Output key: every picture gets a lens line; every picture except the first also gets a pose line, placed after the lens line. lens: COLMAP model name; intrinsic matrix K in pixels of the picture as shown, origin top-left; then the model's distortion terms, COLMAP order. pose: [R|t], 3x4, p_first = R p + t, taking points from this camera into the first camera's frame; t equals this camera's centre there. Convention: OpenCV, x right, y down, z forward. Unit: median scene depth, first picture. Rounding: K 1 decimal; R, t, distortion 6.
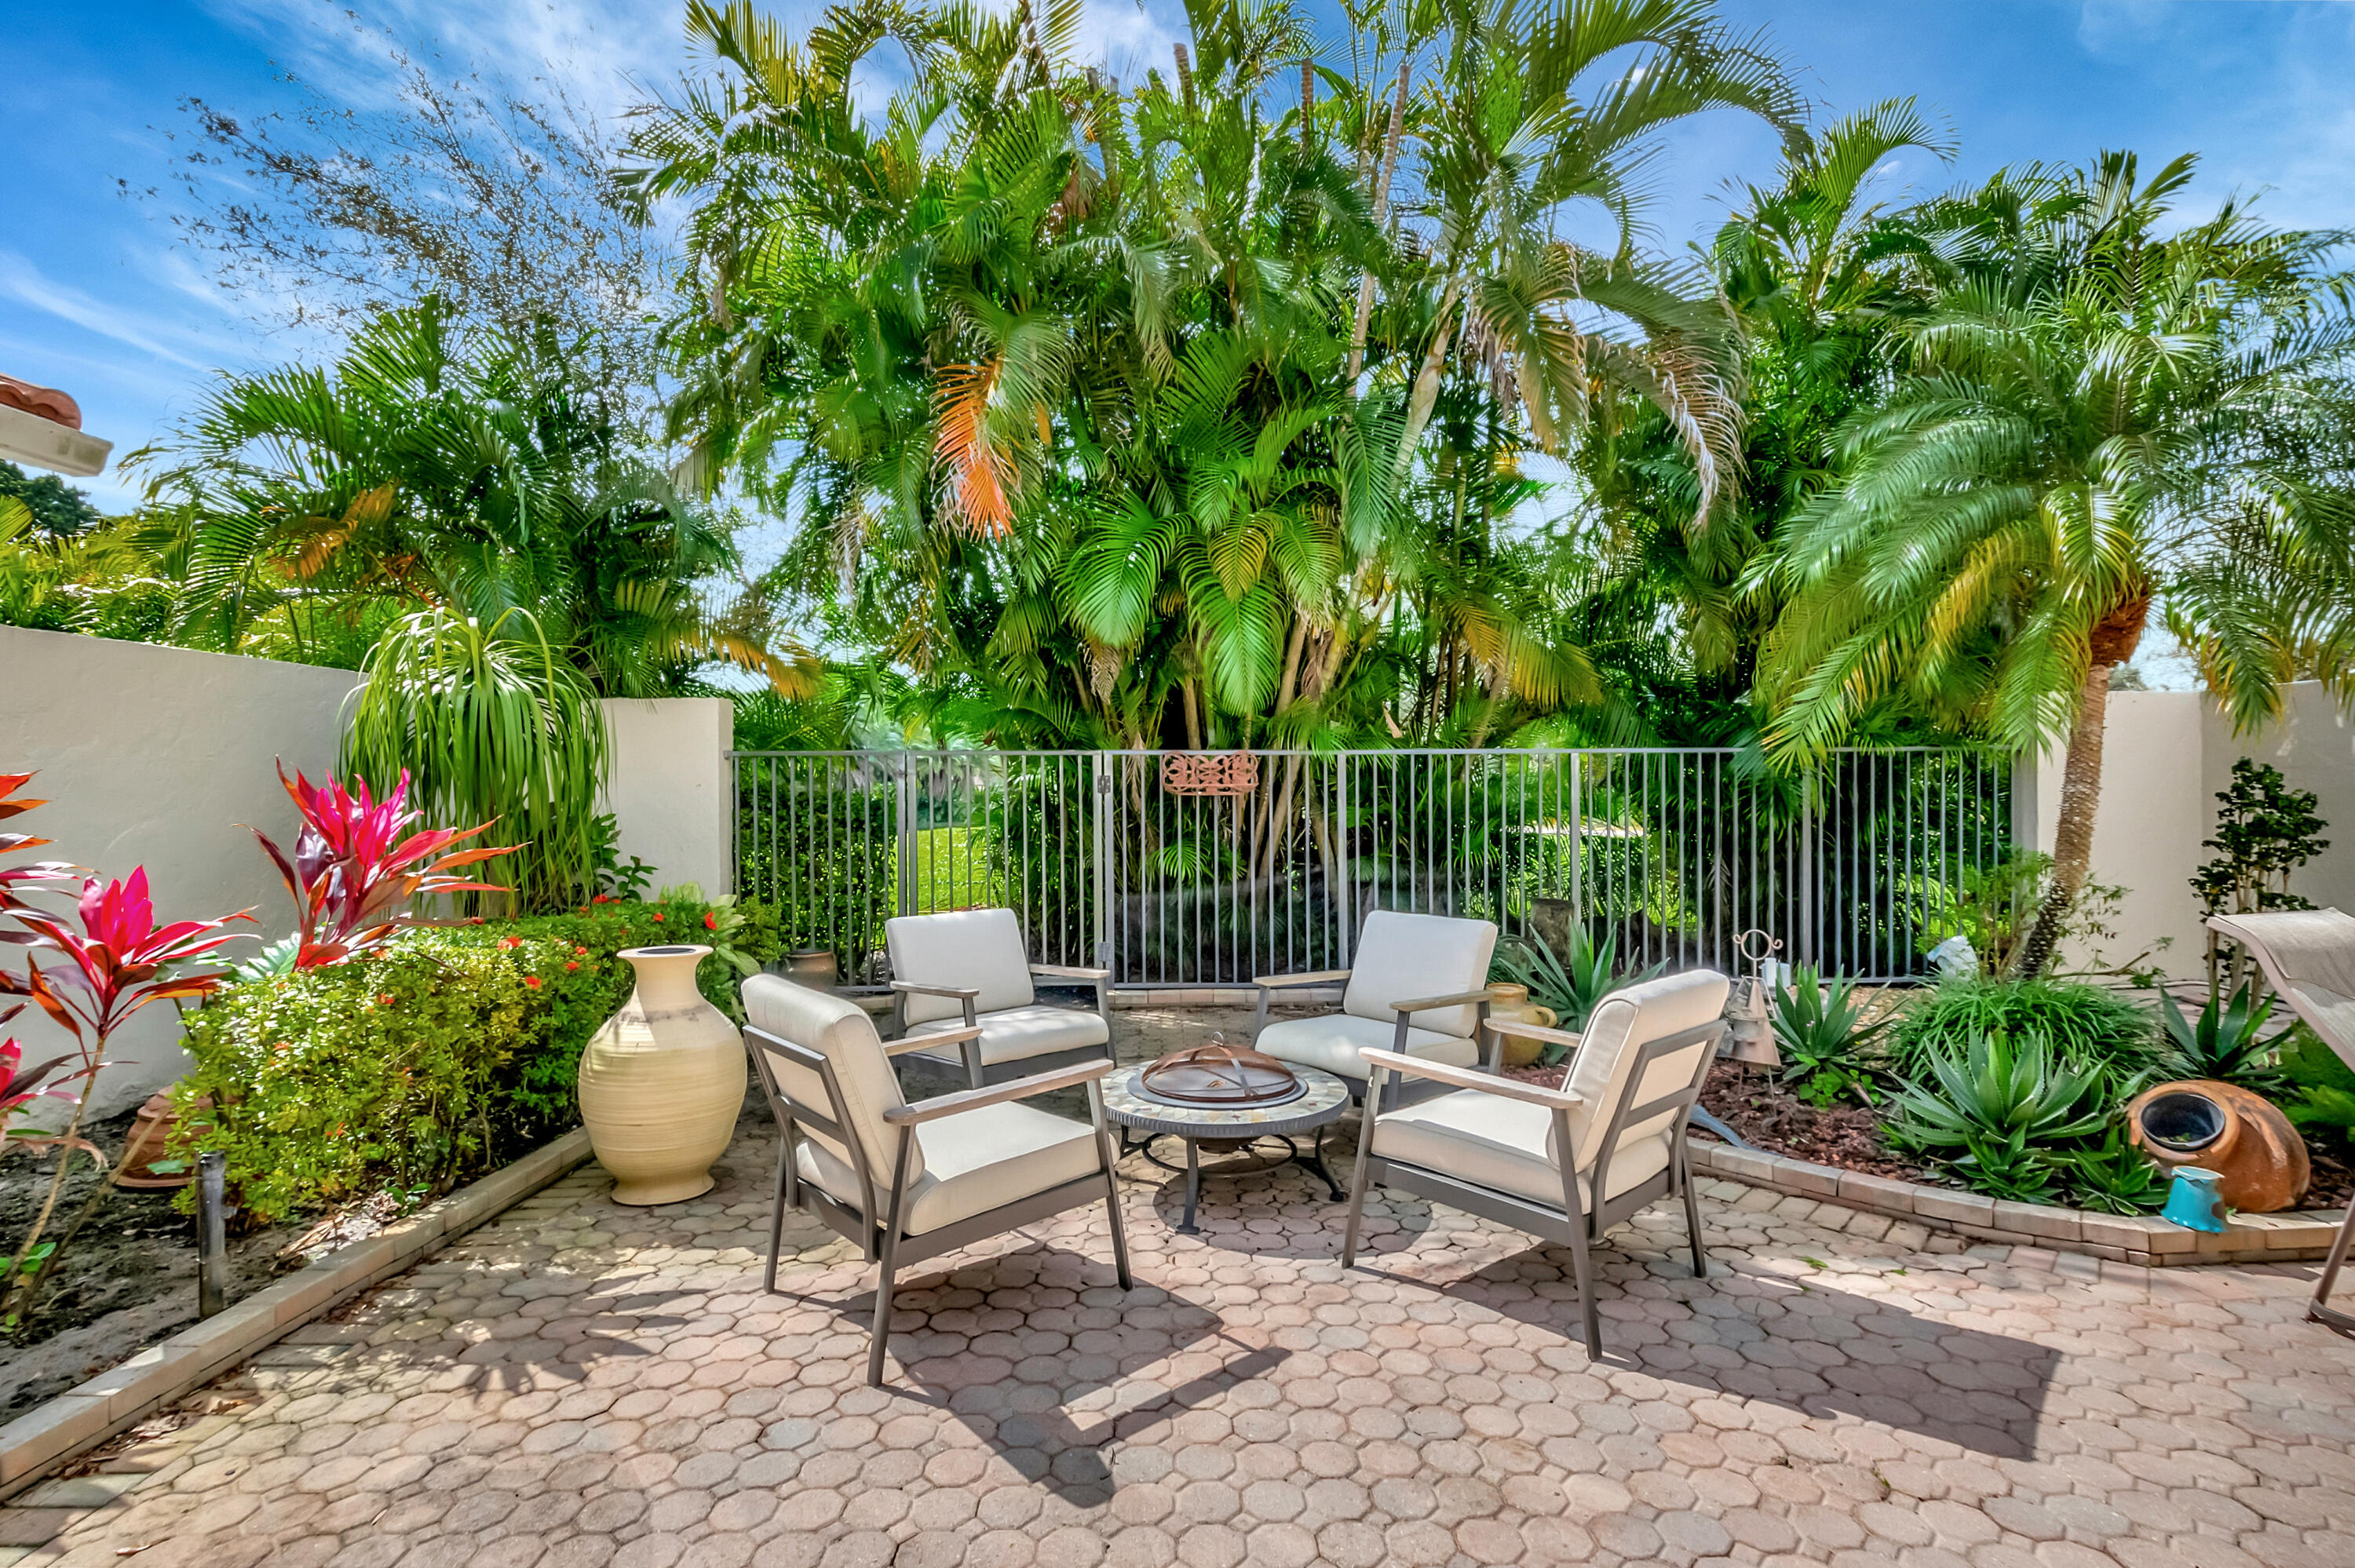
lens RADIAL K [[1044.3, 0, 1176.5], [0, 1044.3, 793.5], [0, 0, 1]] dist [-0.004542, -0.009284]
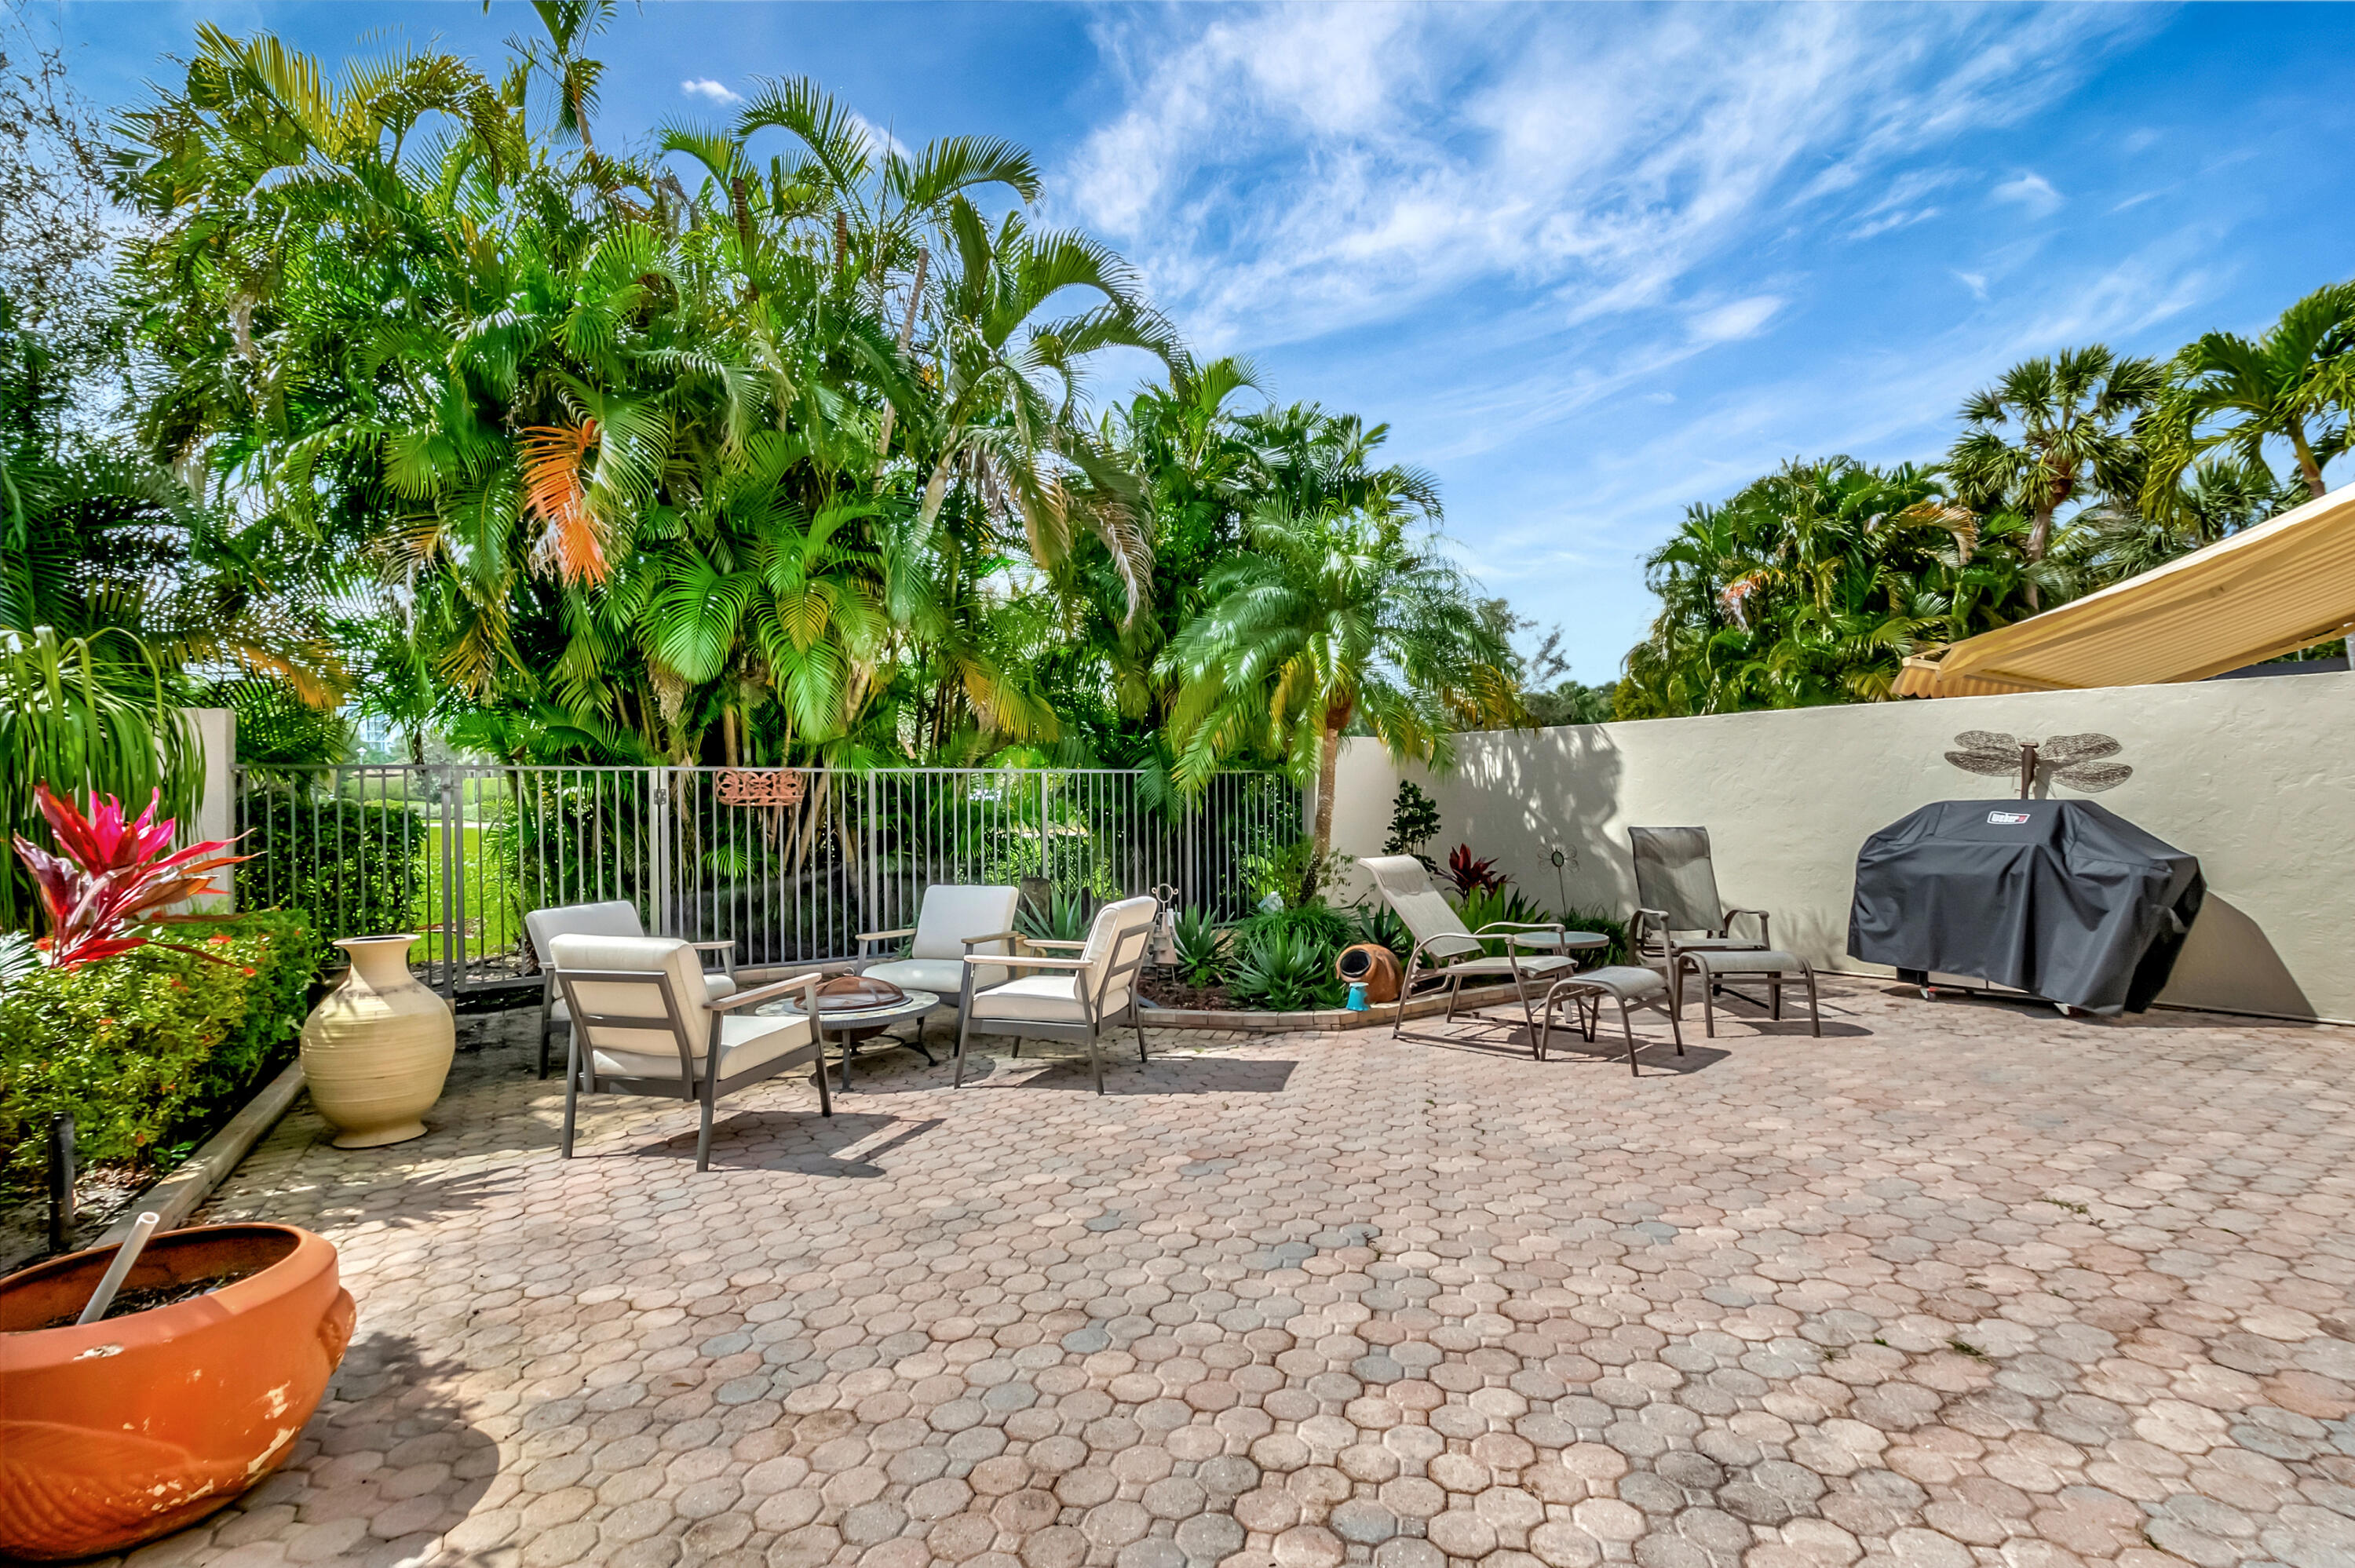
lens RADIAL K [[1044.3, 0, 1188.3], [0, 1044.3, 788.5], [0, 0, 1]] dist [-0.004542, -0.009284]
pose [[0.854675, 0.000148, 0.519163, -0.198835], [0.007202, 0.999900, -0.012141, -0.000158], [-0.519113, 0.014116, 0.854589, -0.319388]]
